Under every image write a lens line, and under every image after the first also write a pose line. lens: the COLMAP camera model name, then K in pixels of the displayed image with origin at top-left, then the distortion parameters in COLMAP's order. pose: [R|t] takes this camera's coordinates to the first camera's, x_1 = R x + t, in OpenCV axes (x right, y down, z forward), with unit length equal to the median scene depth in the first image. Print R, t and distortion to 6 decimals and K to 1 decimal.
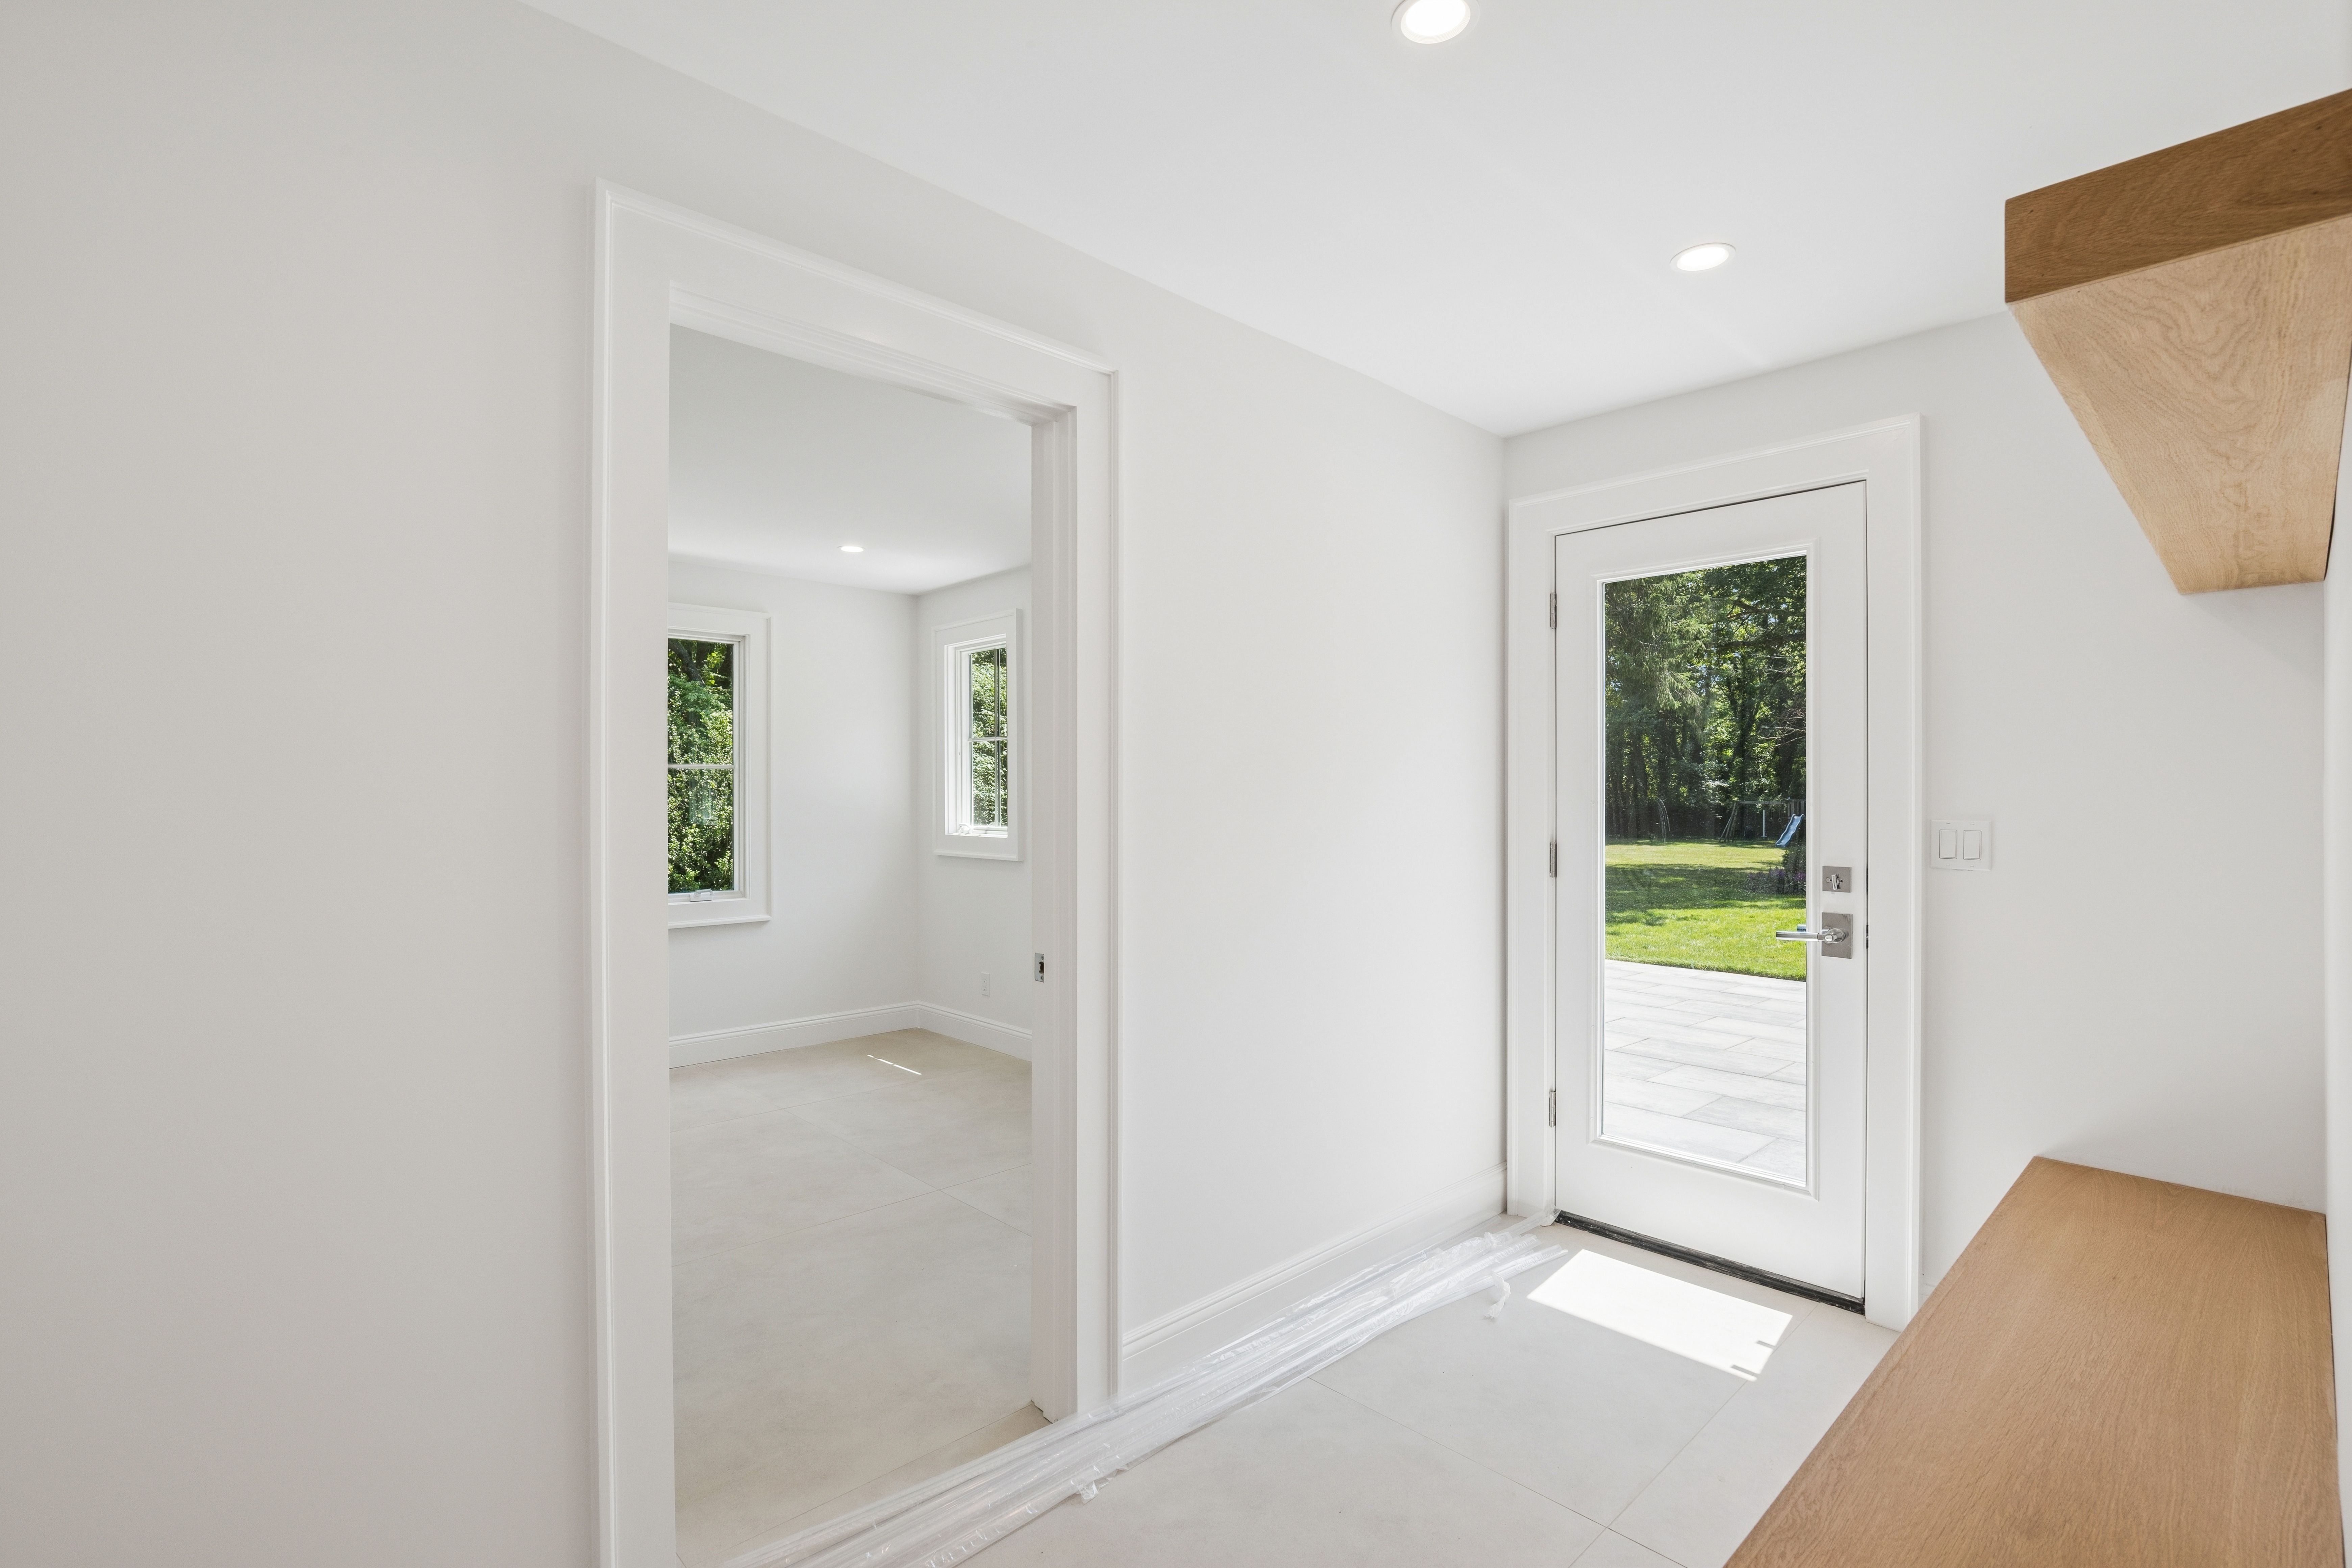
lens RADIAL K [[1100.7, 0, 1160.8], [0, 1100.7, 782.4], [0, 0, 1]] dist [-0.009939, 0.002465]
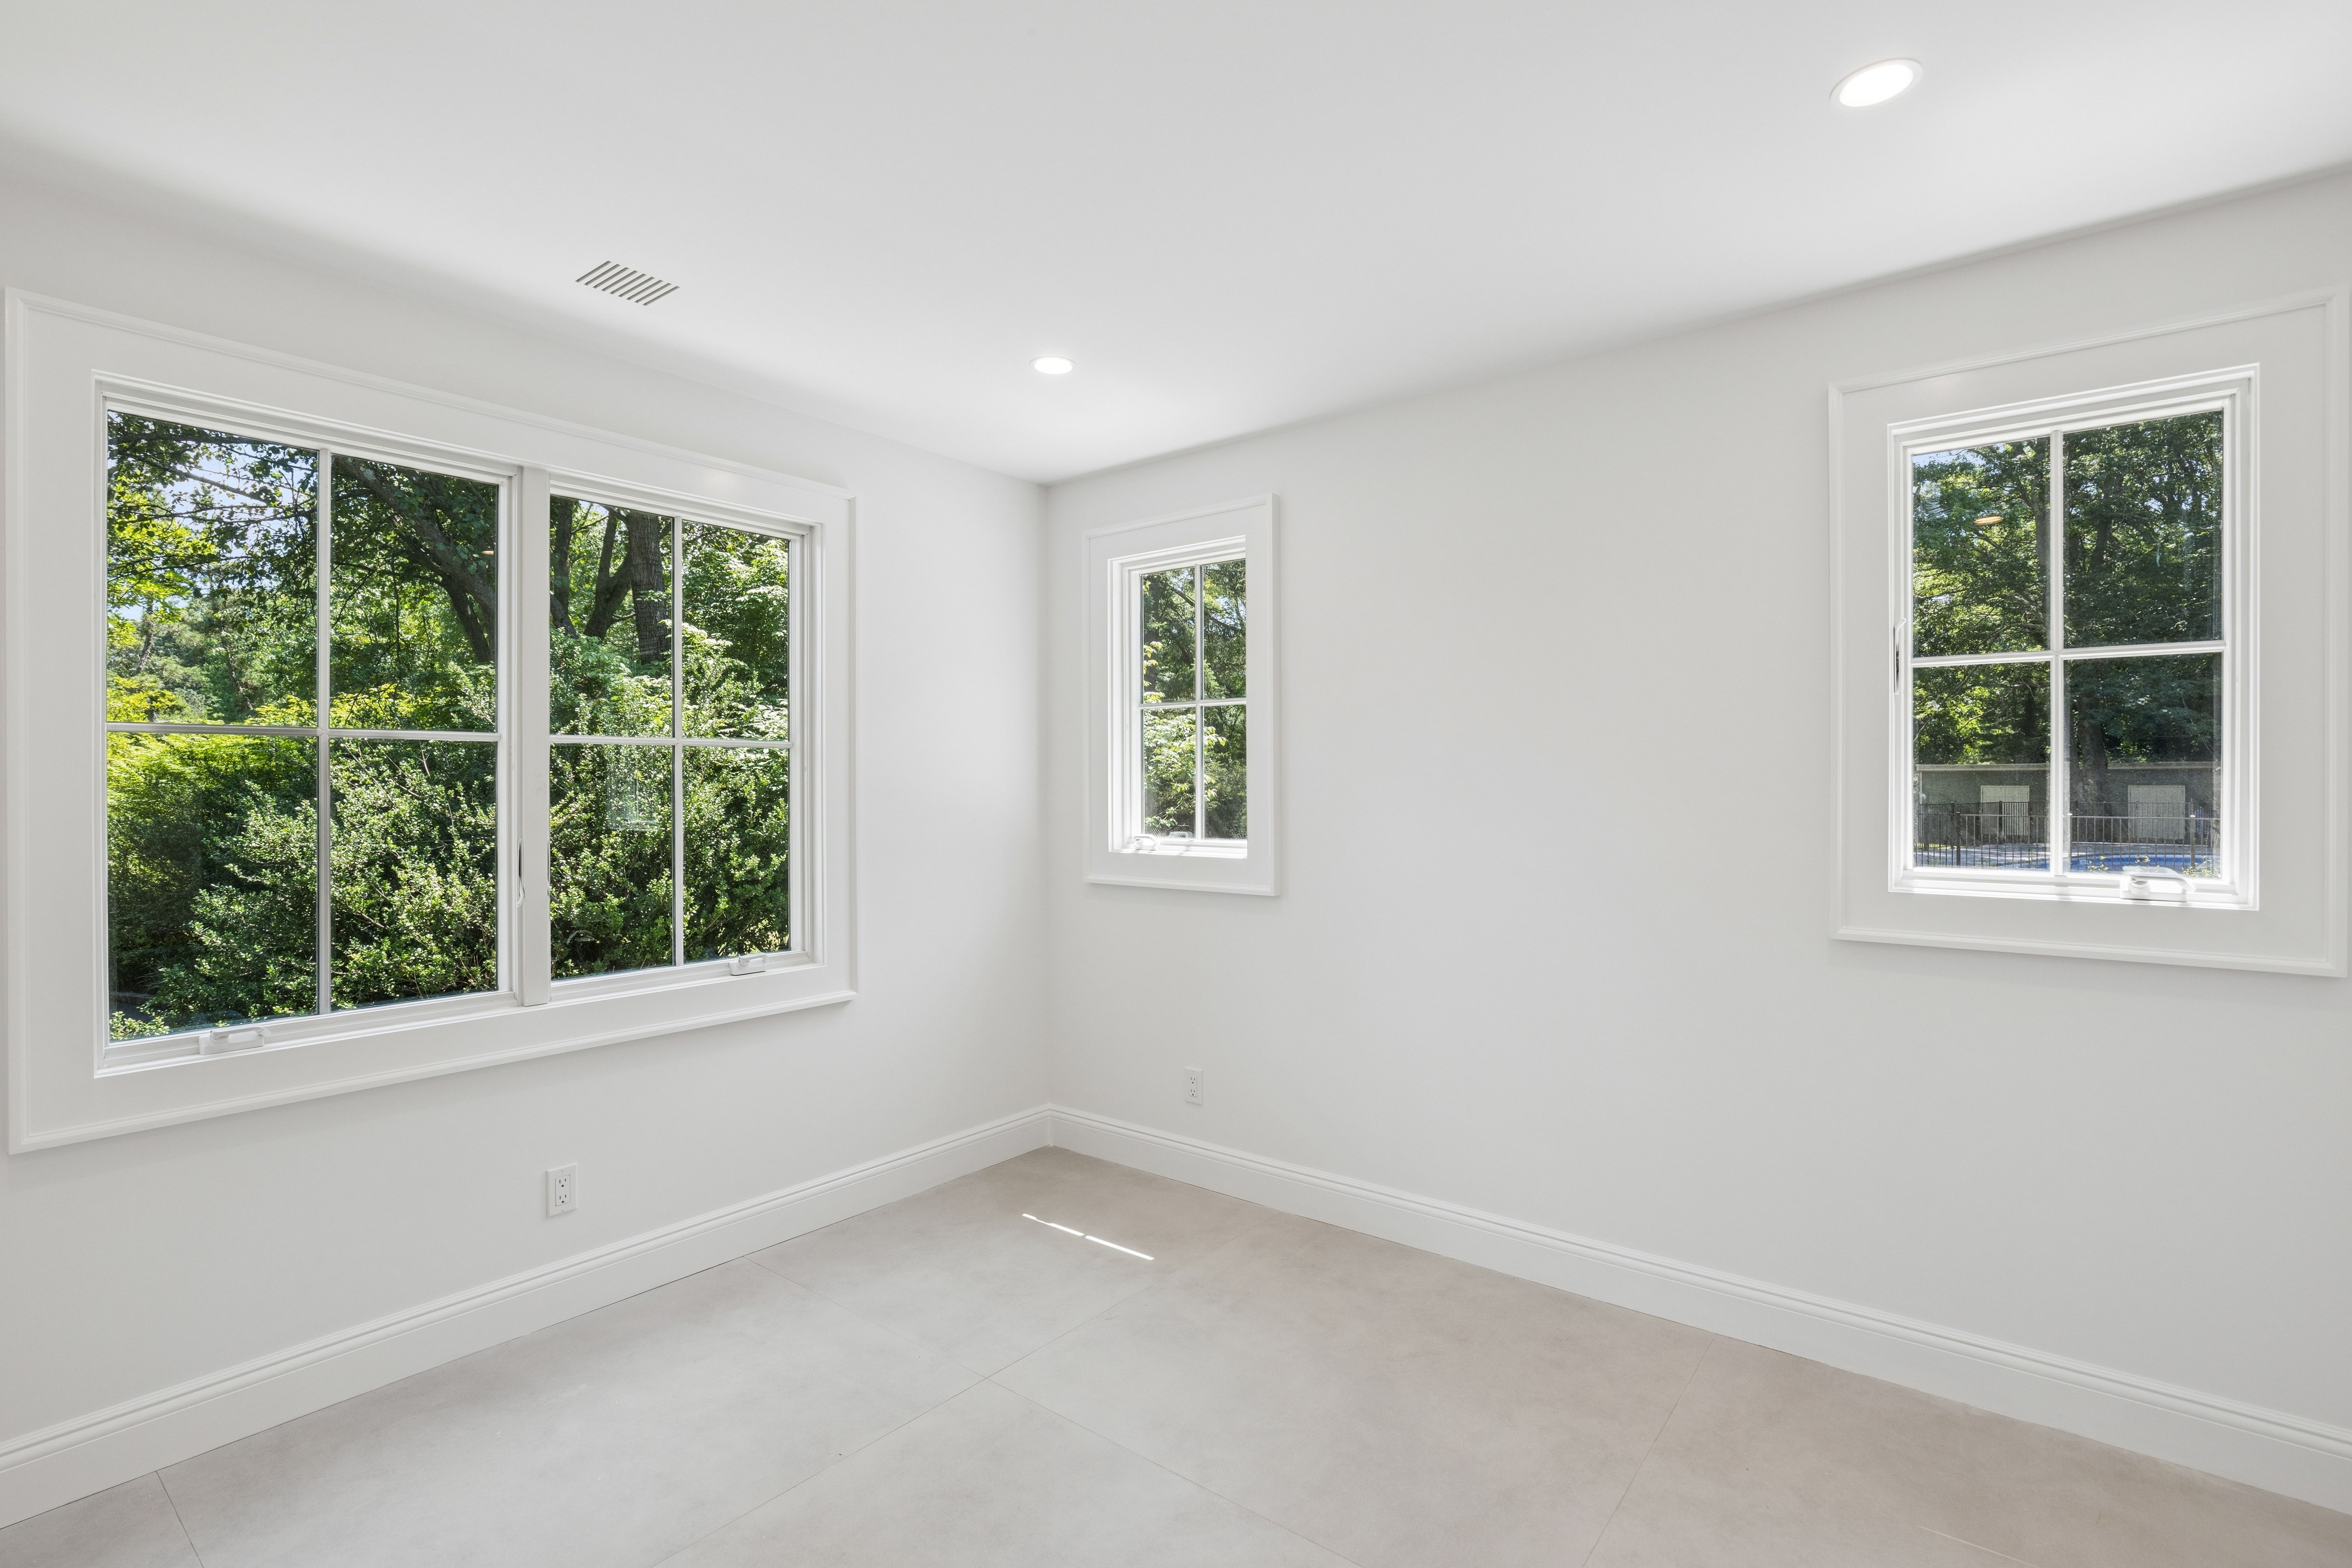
lens RADIAL K [[1100.7, 0, 1171.4], [0, 1100.7, 775.0], [0, 0, 1]] dist [-0.009939, 0.002465]
pose [[0.986436, 0.000780, 0.164144, -0.267244], [-0.001168, 0.999997, 0.002266, 0.000864], [-0.164142, -0.002427, 0.986434, 0.355921]]
